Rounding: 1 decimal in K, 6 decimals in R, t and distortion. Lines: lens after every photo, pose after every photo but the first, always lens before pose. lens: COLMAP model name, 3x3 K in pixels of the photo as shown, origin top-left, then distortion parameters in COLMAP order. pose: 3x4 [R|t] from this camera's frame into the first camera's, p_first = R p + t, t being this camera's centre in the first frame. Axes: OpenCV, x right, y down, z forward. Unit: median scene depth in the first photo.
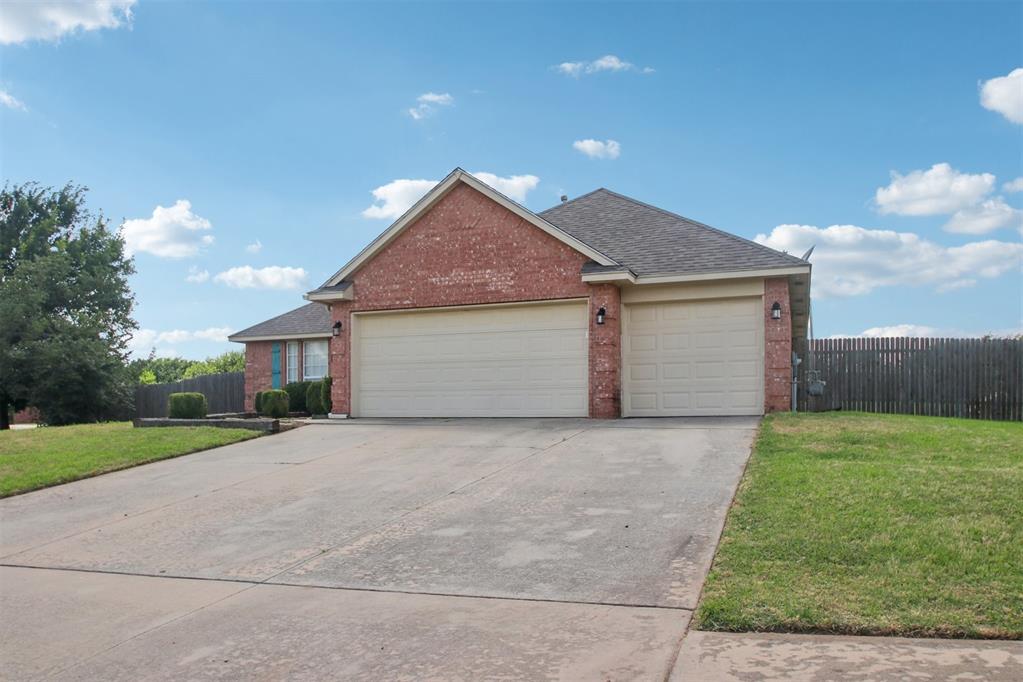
lens RADIAL K [[739.5, 0, 511.6], [0, 739.5, 264.3], [0, 0, 1]] dist [-0.014056, -0.001687]
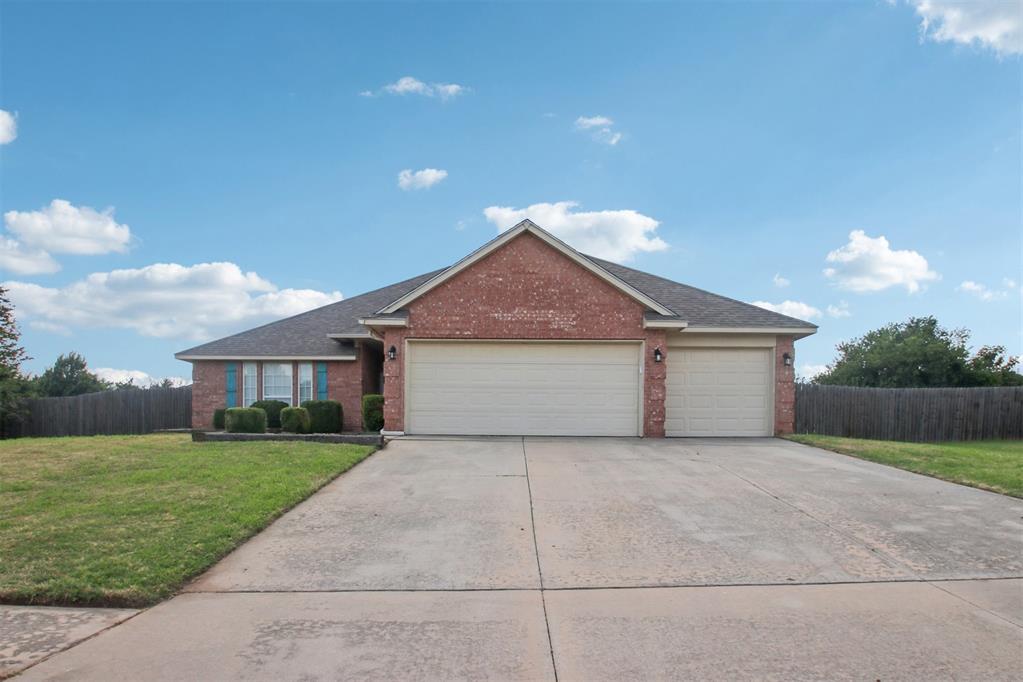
lens RADIAL K [[594.5, 0, 511.5], [0, 594.5, 341.0], [0, 0, 1]] dist [-0.023916, -0.000699]
pose [[0.937363, 0.067885, 0.341676, -0.410575], [-0.081956, 0.996273, 0.026899, 0.035700], [-0.338576, -0.053217, 0.939433, 0.138203]]
